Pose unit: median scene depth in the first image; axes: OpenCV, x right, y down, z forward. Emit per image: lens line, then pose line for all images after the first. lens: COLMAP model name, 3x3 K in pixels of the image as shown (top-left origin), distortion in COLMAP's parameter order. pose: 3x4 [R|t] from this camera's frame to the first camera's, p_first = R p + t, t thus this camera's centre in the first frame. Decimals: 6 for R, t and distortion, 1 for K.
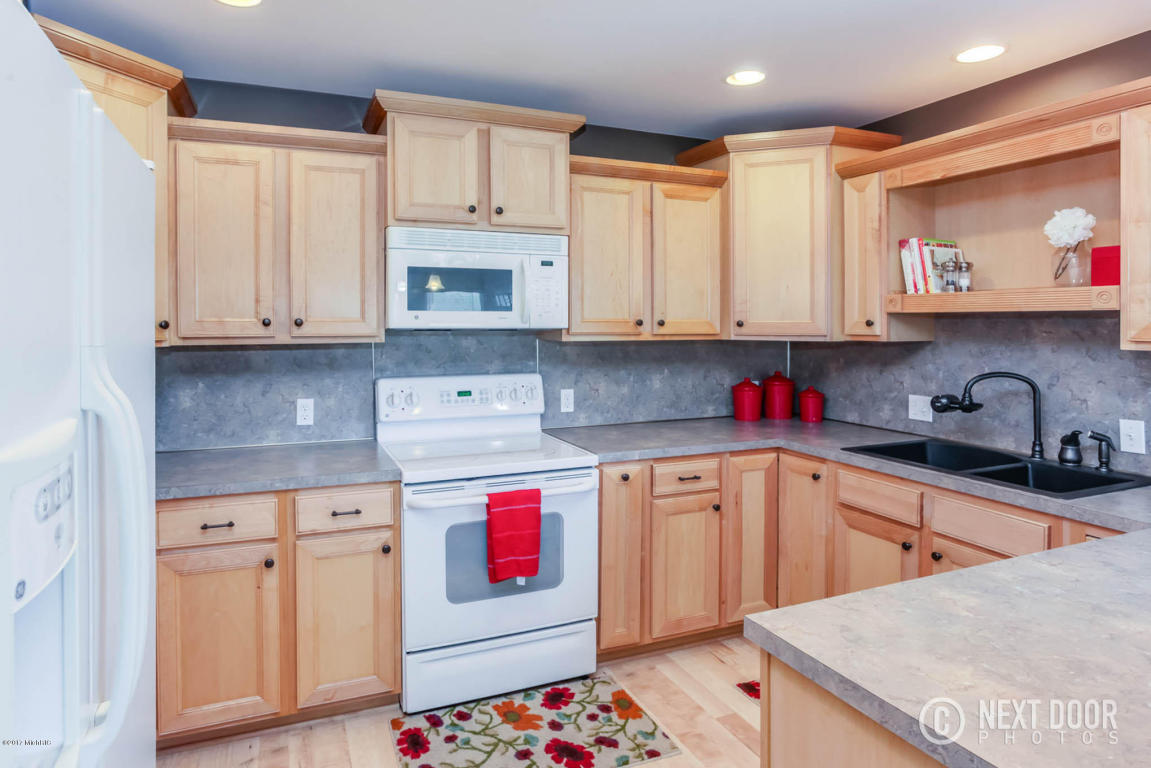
lens RADIAL K [[723.0, 0, 614.9], [0, 723.0, 346.5], [0, 0, 1]] dist [-0.010576, -0.001192]
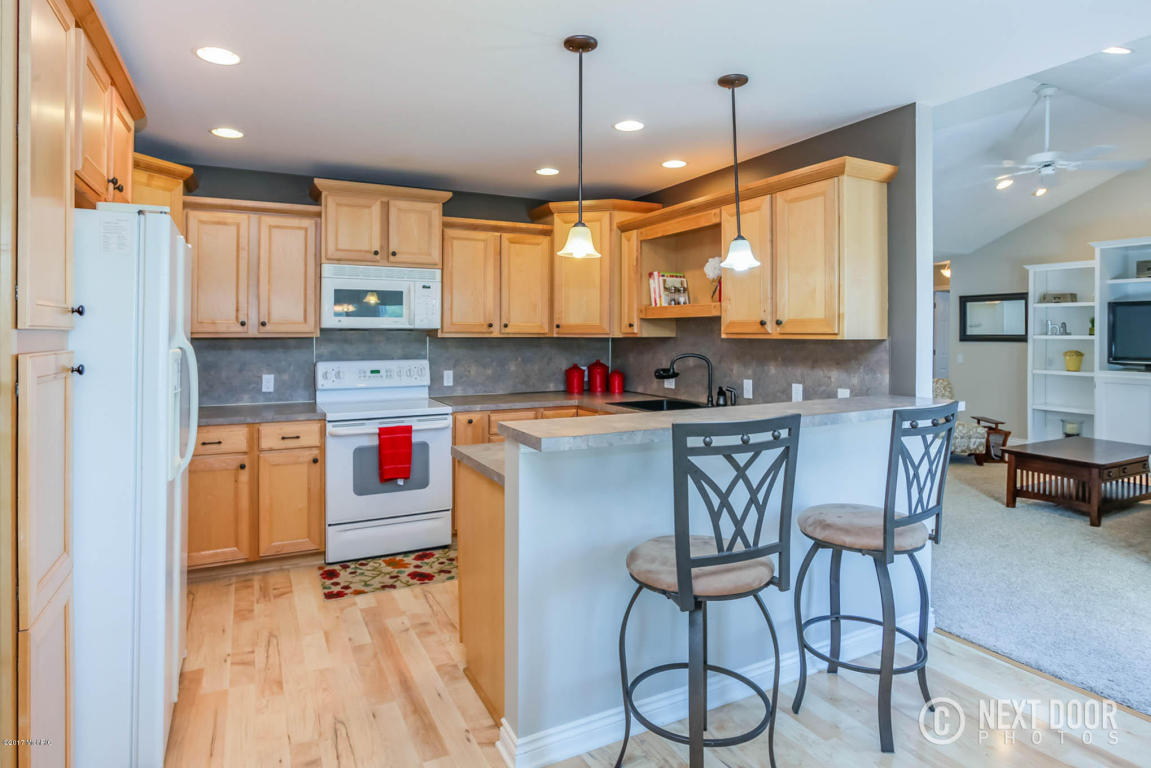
lens RADIAL K [[648.6, 0, 583.0], [0, 648.6, 338.1], [0, 0, 1]] dist [-0.014652, 0.004647]
pose [[0.999264, 0.000622, 0.038361, 0.212221], [0.000295, 0.999714, -0.023898, 0.032884], [-0.038365, 0.023891, 0.998978, -0.453301]]
